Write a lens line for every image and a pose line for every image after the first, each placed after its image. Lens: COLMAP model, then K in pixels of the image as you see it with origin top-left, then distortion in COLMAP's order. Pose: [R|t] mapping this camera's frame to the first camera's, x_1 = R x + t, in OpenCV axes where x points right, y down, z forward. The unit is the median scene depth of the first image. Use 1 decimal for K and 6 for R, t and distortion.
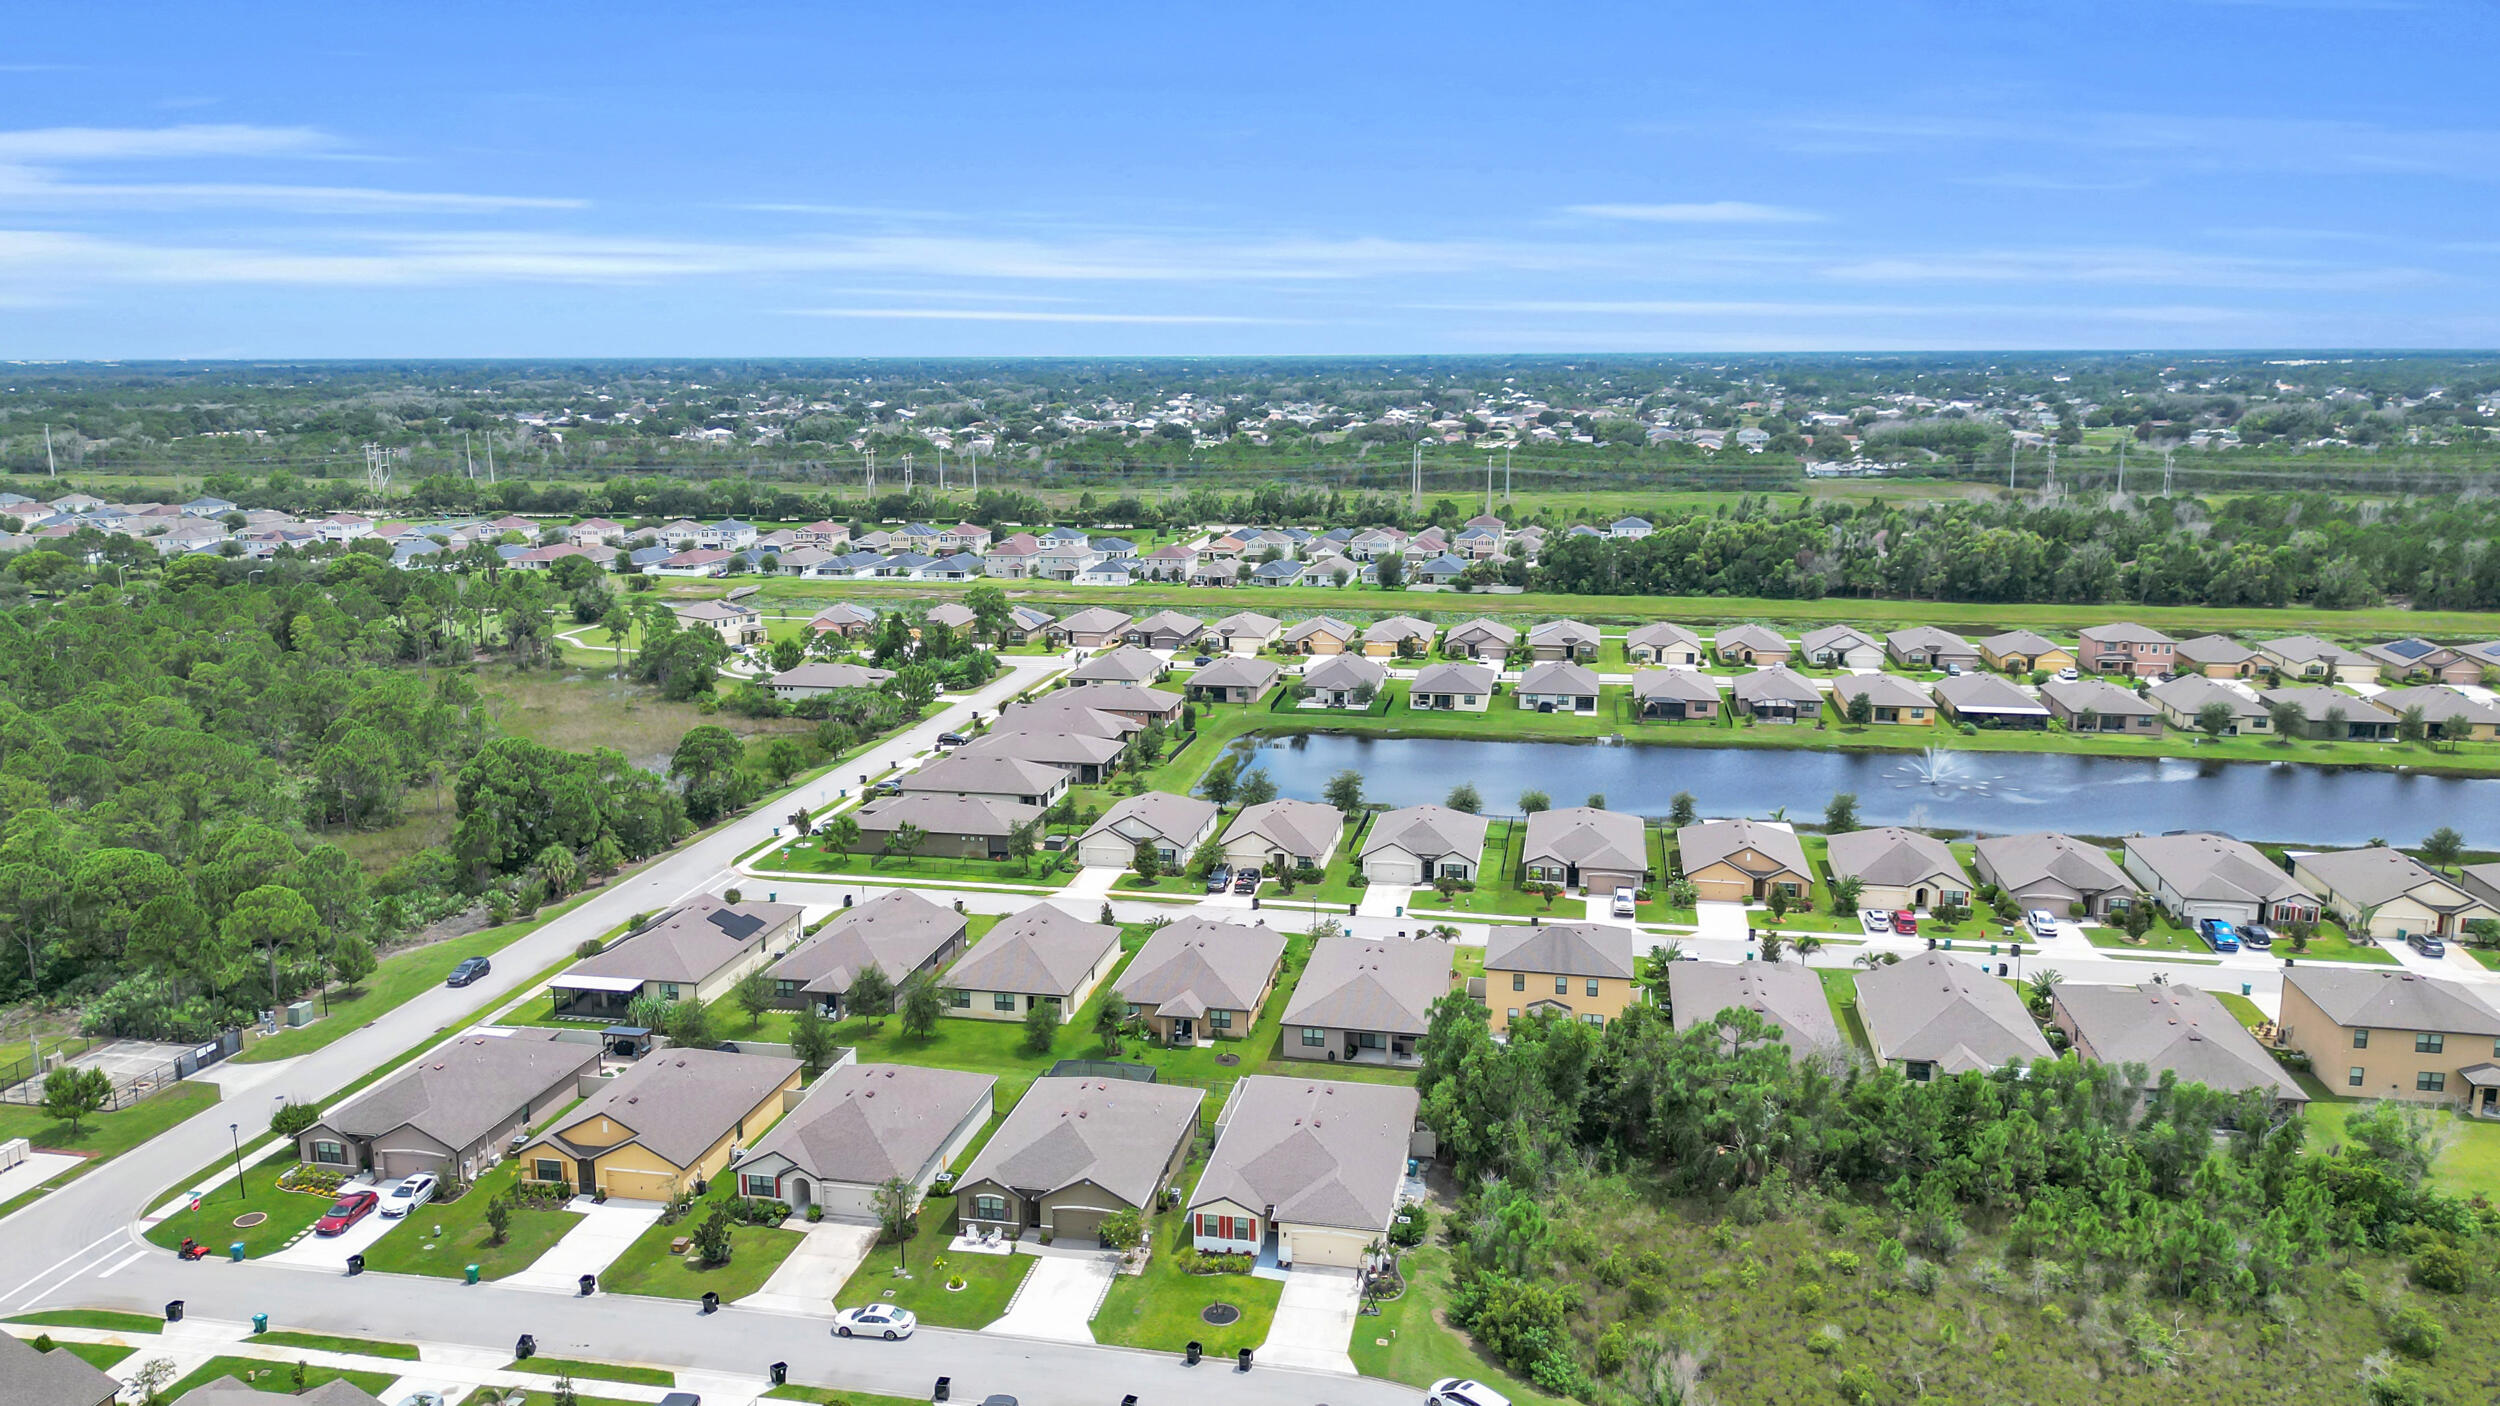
lens RADIAL K [[1792.1, 0, 1241.0], [0, 1792.1, 663.3], [0, 0, 1]] dist [0.112718, -0.112073]
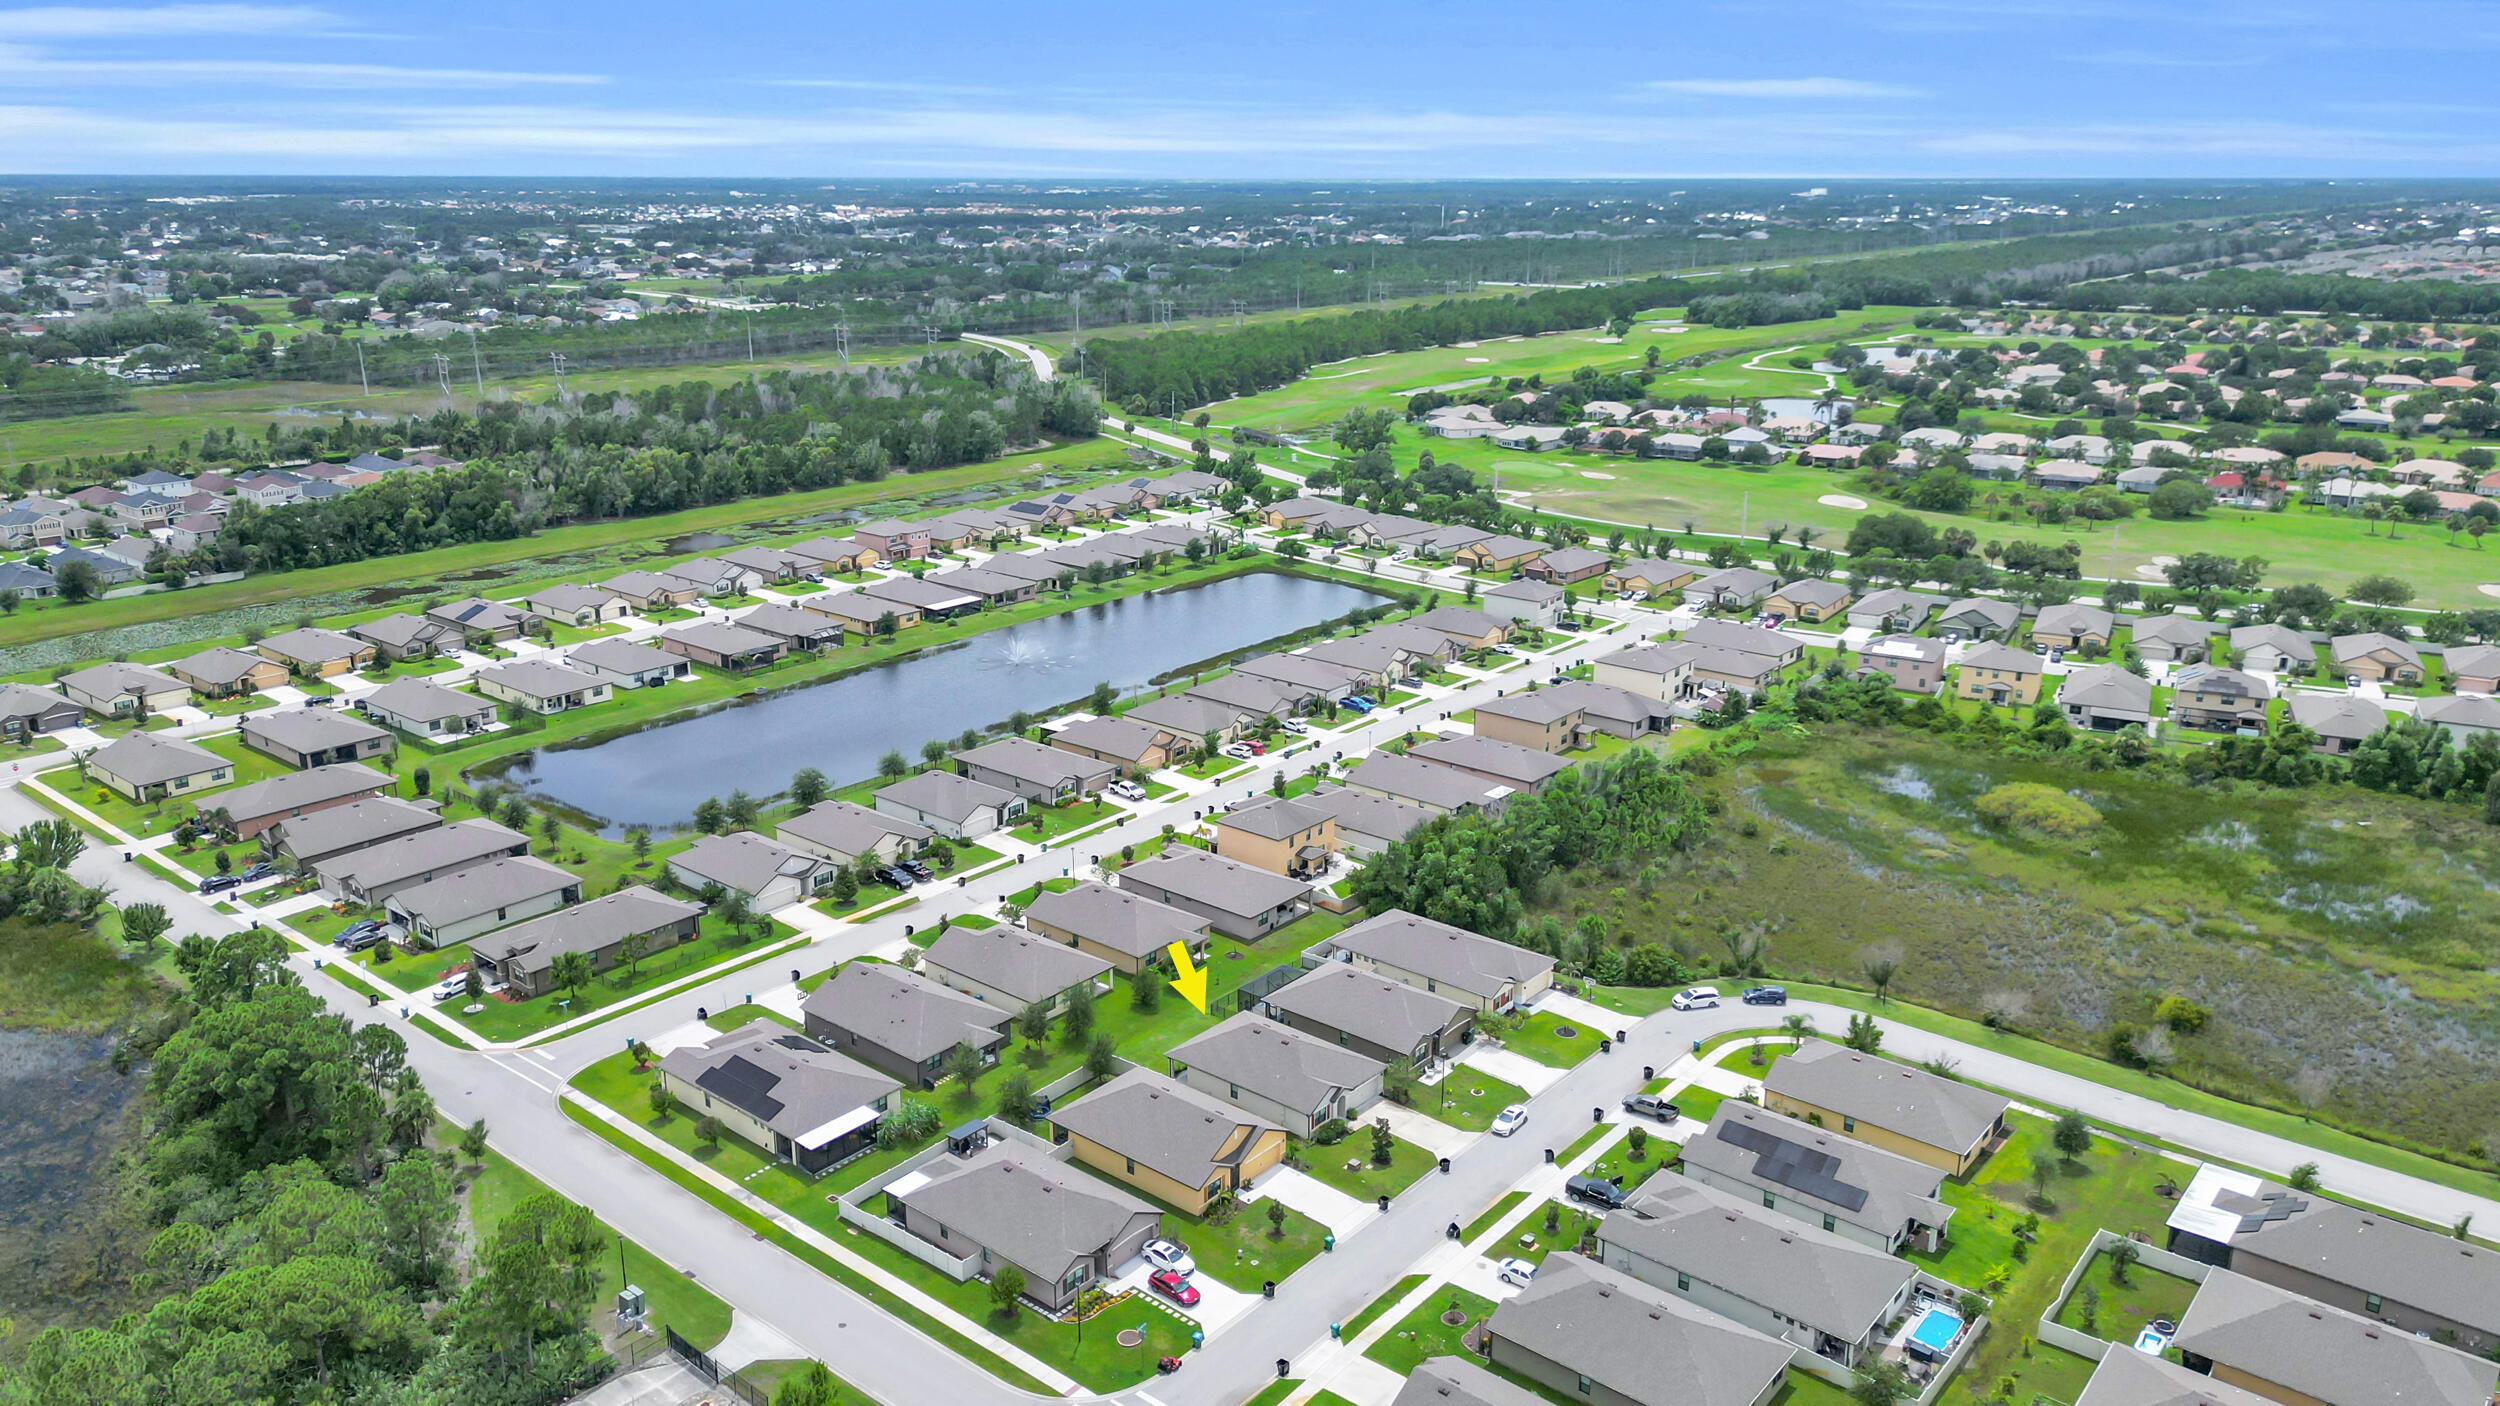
lens RADIAL K [[1779.2, 0, 1231.1], [0, 1779.2, 701.0], [0, 0, 1]] dist [0.095761, -0.108893]
pose [[0.479362, -0.244087, 0.842991, -0.853104], [0.147585, 0.969286, 0.196731, -0.185552], [-0.865119, 0.030108, 0.500663, 0.231342]]
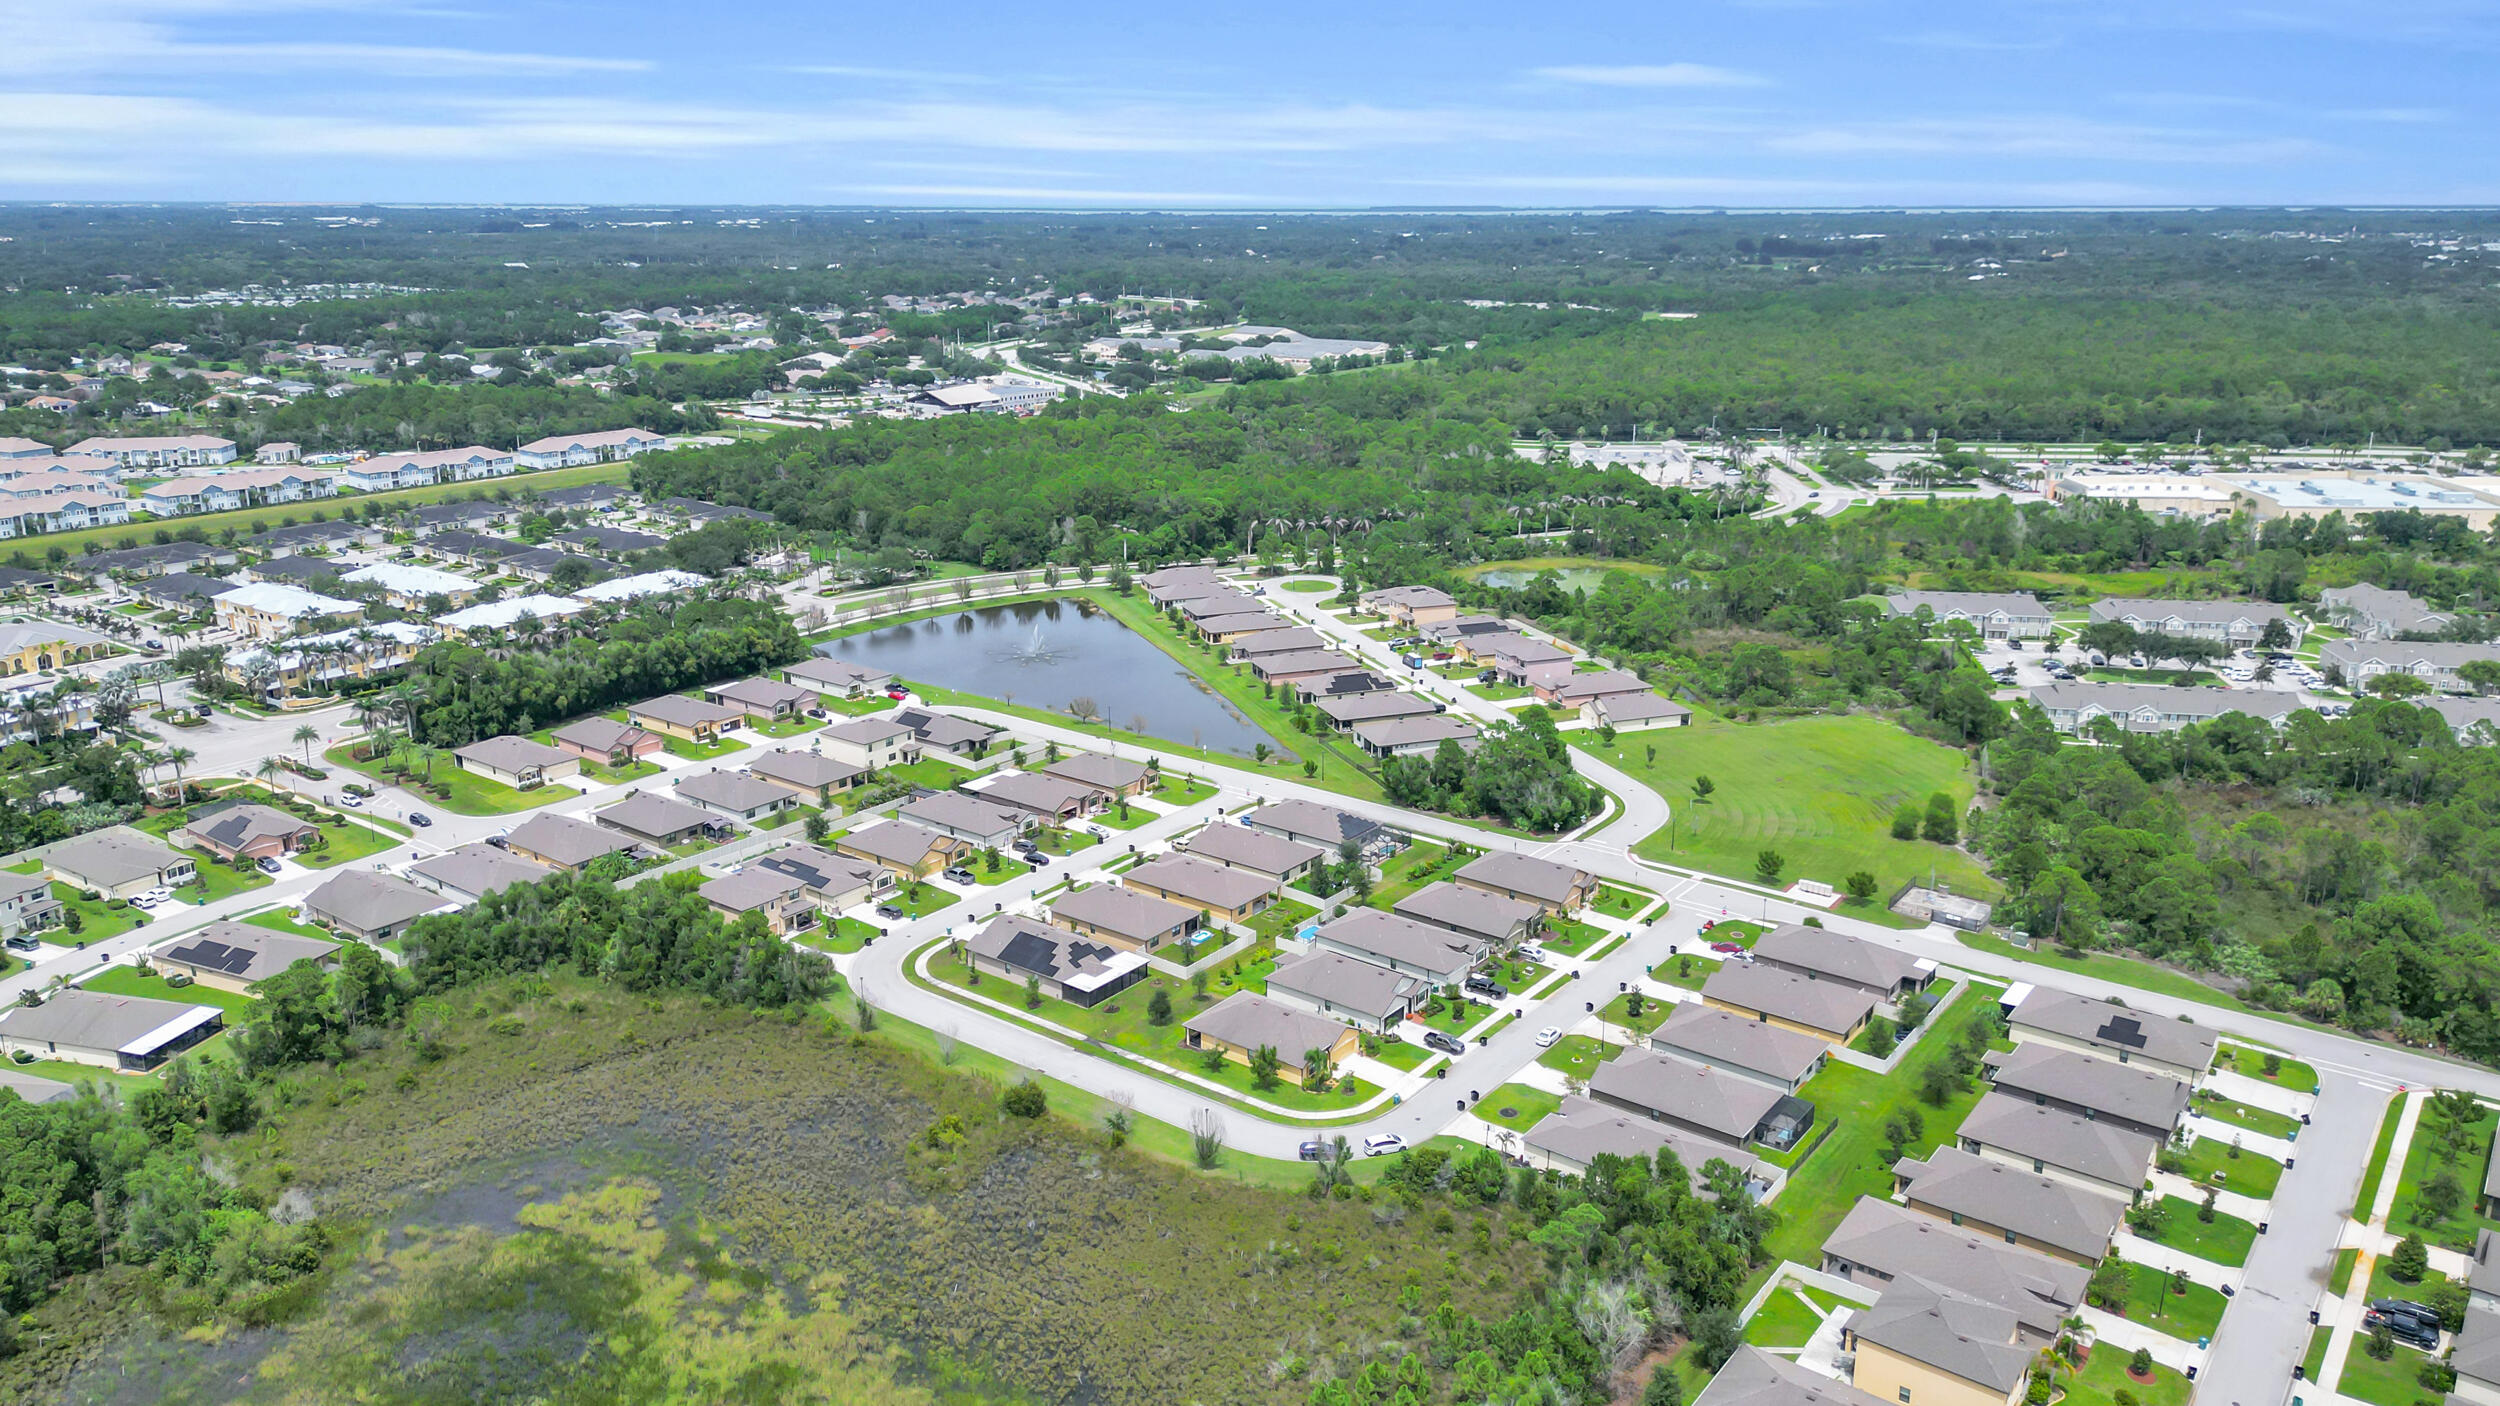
lens RADIAL K [[1779.2, 0, 1231.1], [0, 1779.2, 701.0], [0, 0, 1]] dist [0.095761, -0.108893]
pose [[-0.443229, 0.250597, -0.860668, 0.927785], [-0.153038, 0.924879, 0.348106, -0.375325], [0.883248, 0.286005, -0.371583, 0.740216]]
